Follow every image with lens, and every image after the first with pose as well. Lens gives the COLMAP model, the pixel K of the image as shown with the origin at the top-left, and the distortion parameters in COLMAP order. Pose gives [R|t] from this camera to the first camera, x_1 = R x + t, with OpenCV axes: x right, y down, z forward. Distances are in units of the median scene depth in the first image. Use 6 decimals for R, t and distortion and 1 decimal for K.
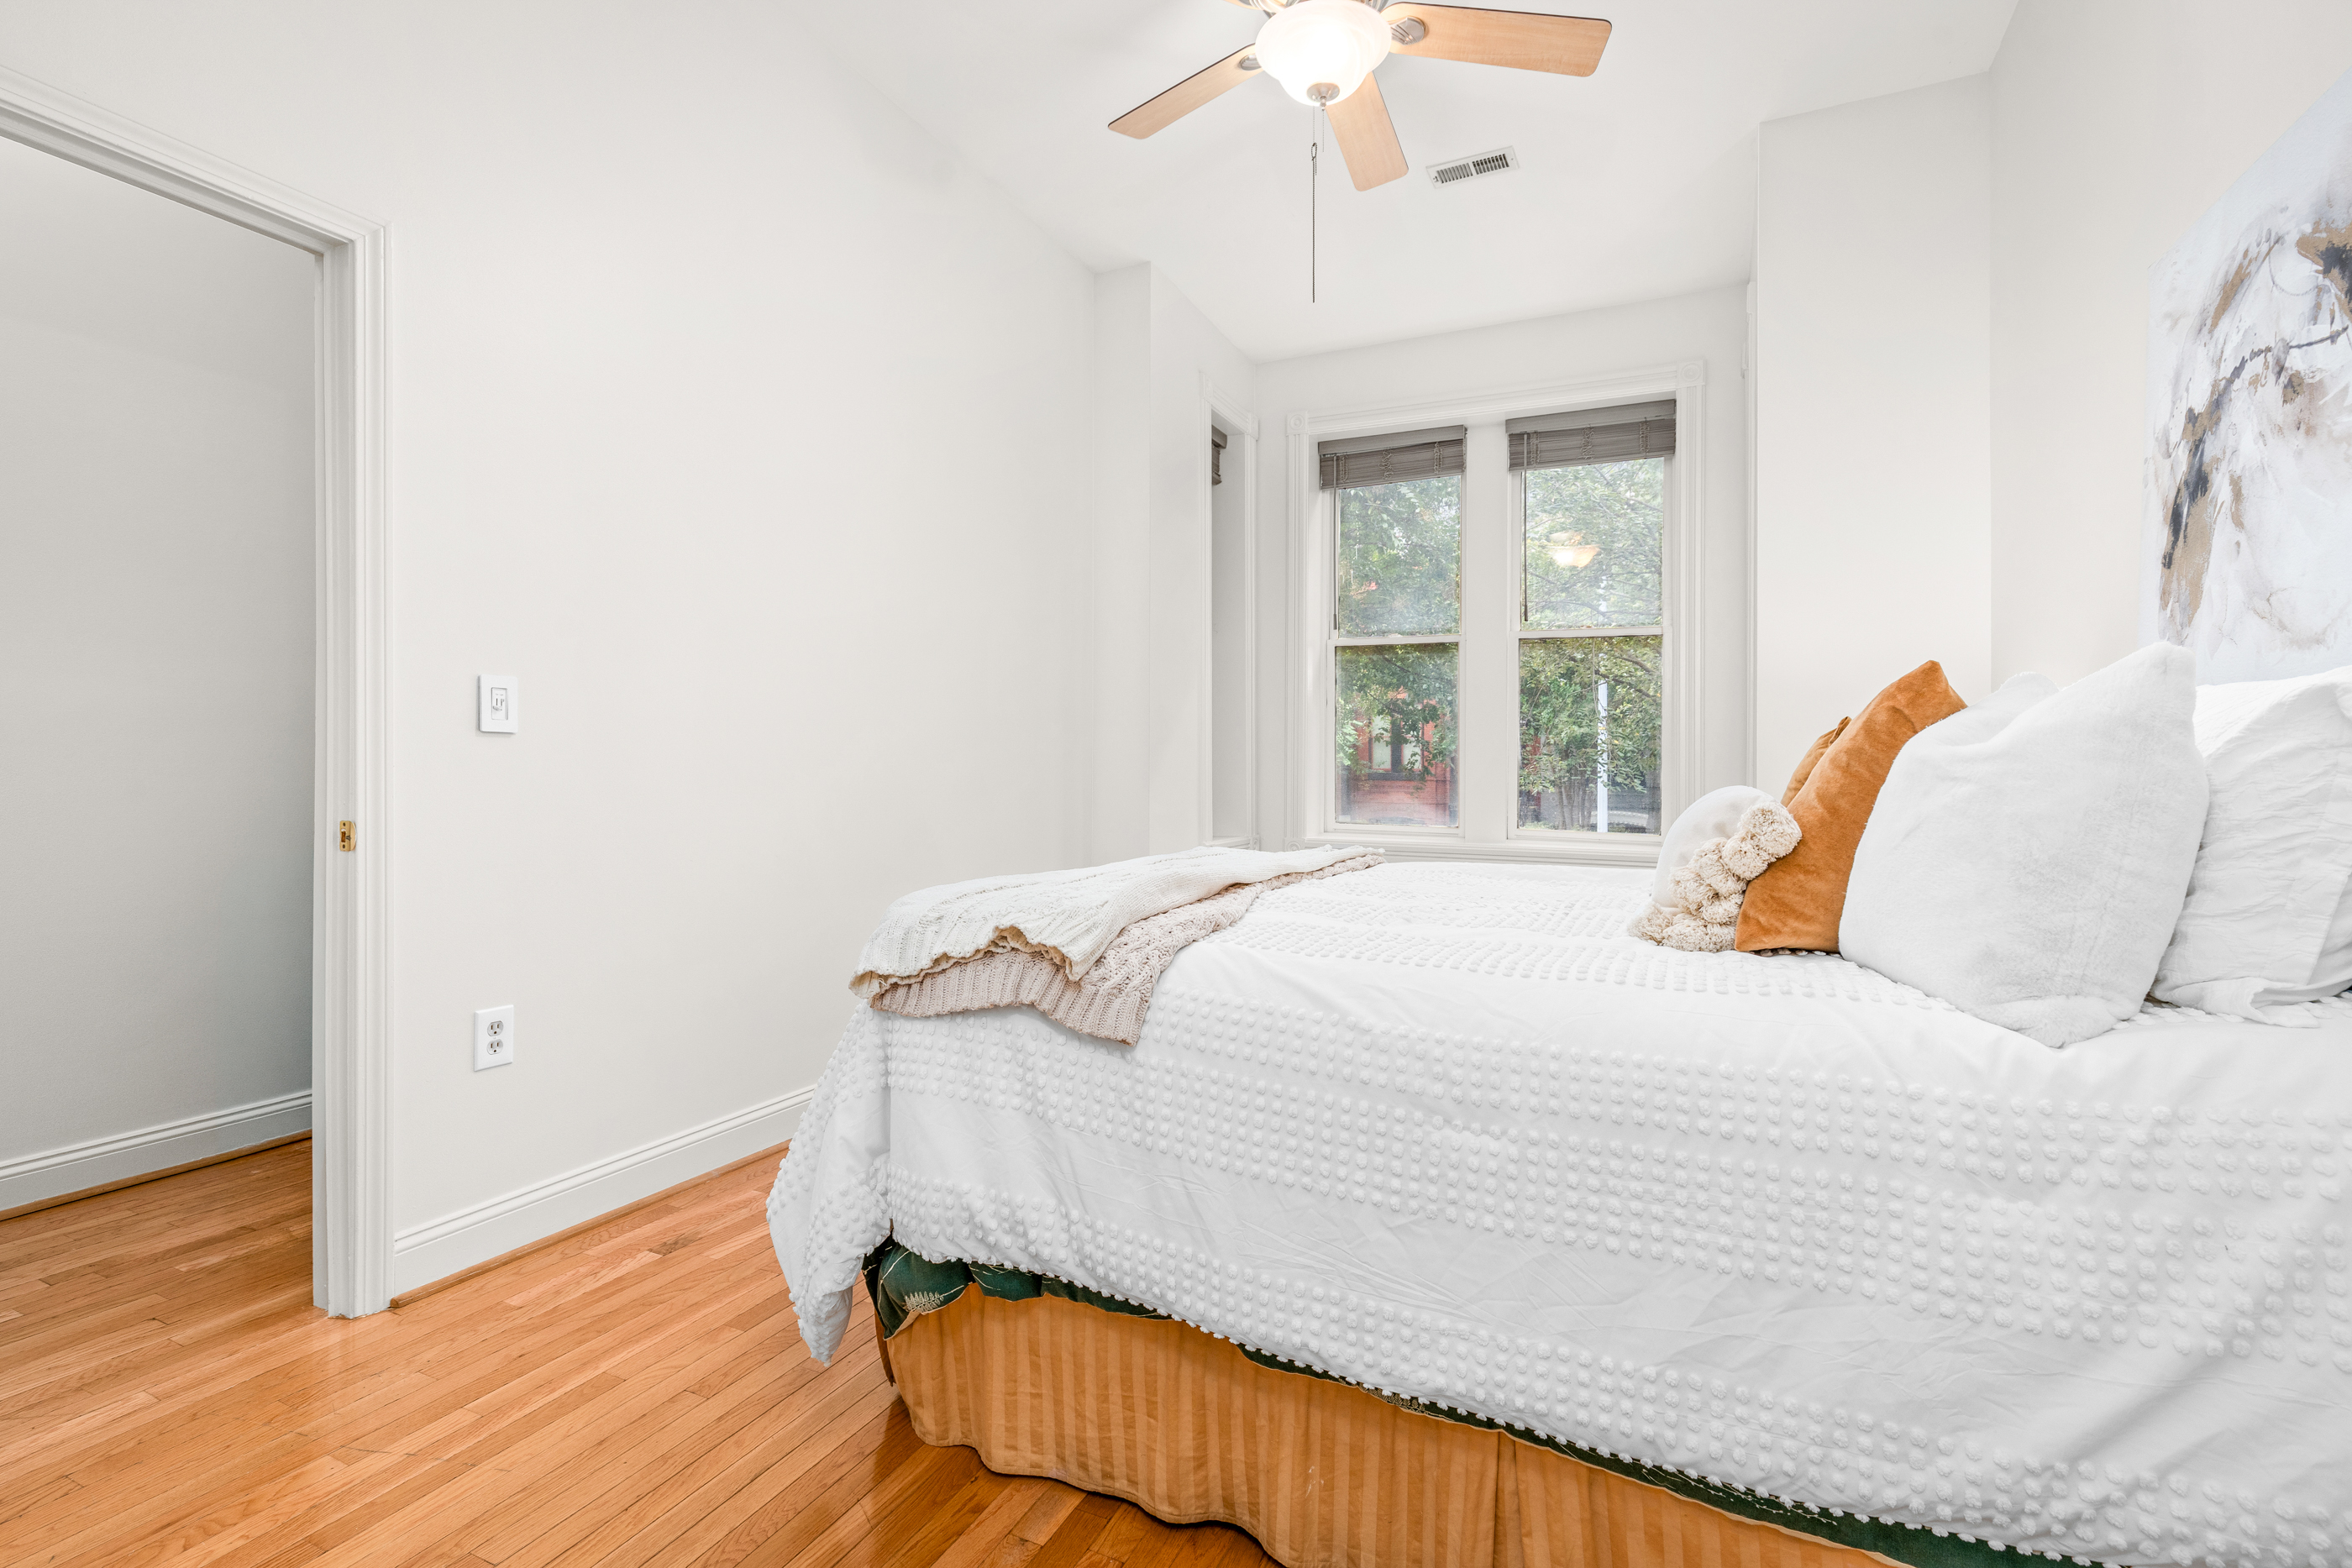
lens RADIAL K [[1062.3, 0, 1174.1], [0, 1062.3, 778.6], [0, 0, 1]] dist [0.004449, -0.000461]
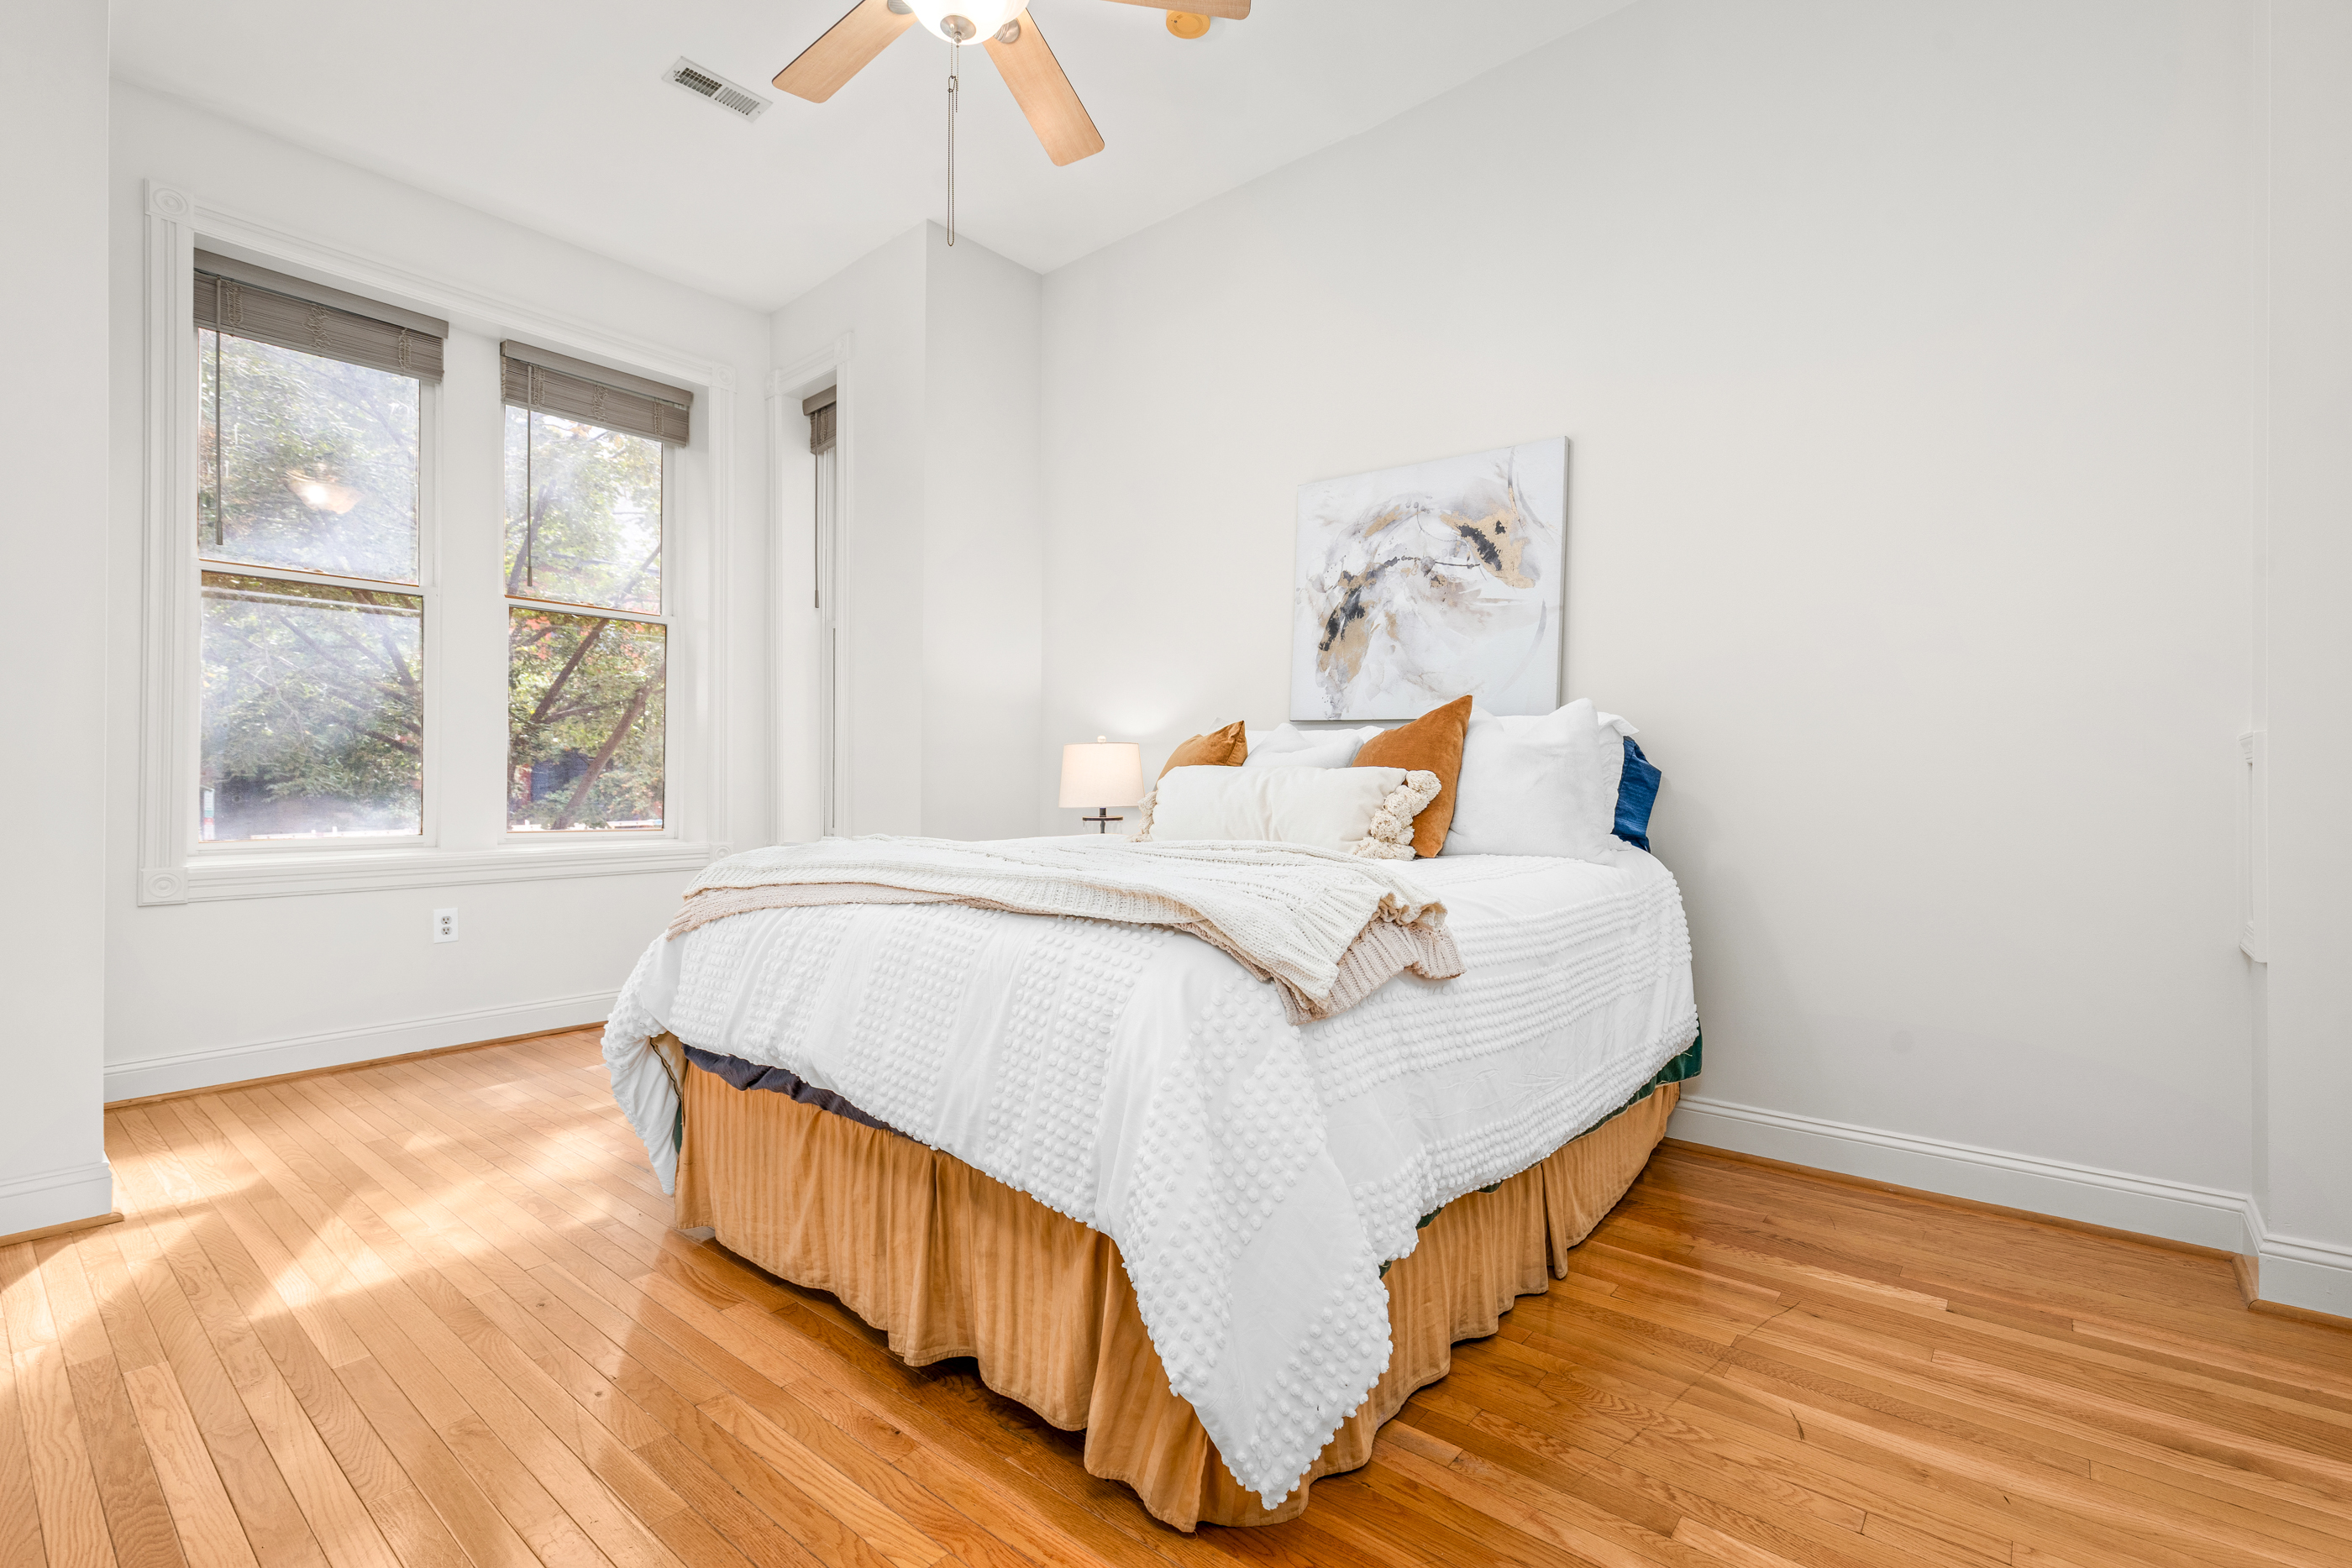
lens RADIAL K [[1062.3, 0, 1171.5], [0, 1062.3, 778.3], [0, 0, 1]] dist [0.004449, -0.000461]
pose [[0.258149, -0.006607, 0.966083, -0.999247], [0.010123, 0.999940, 0.004133, 0.020279], [-0.966052, 0.008713, 0.258200, 0.800568]]
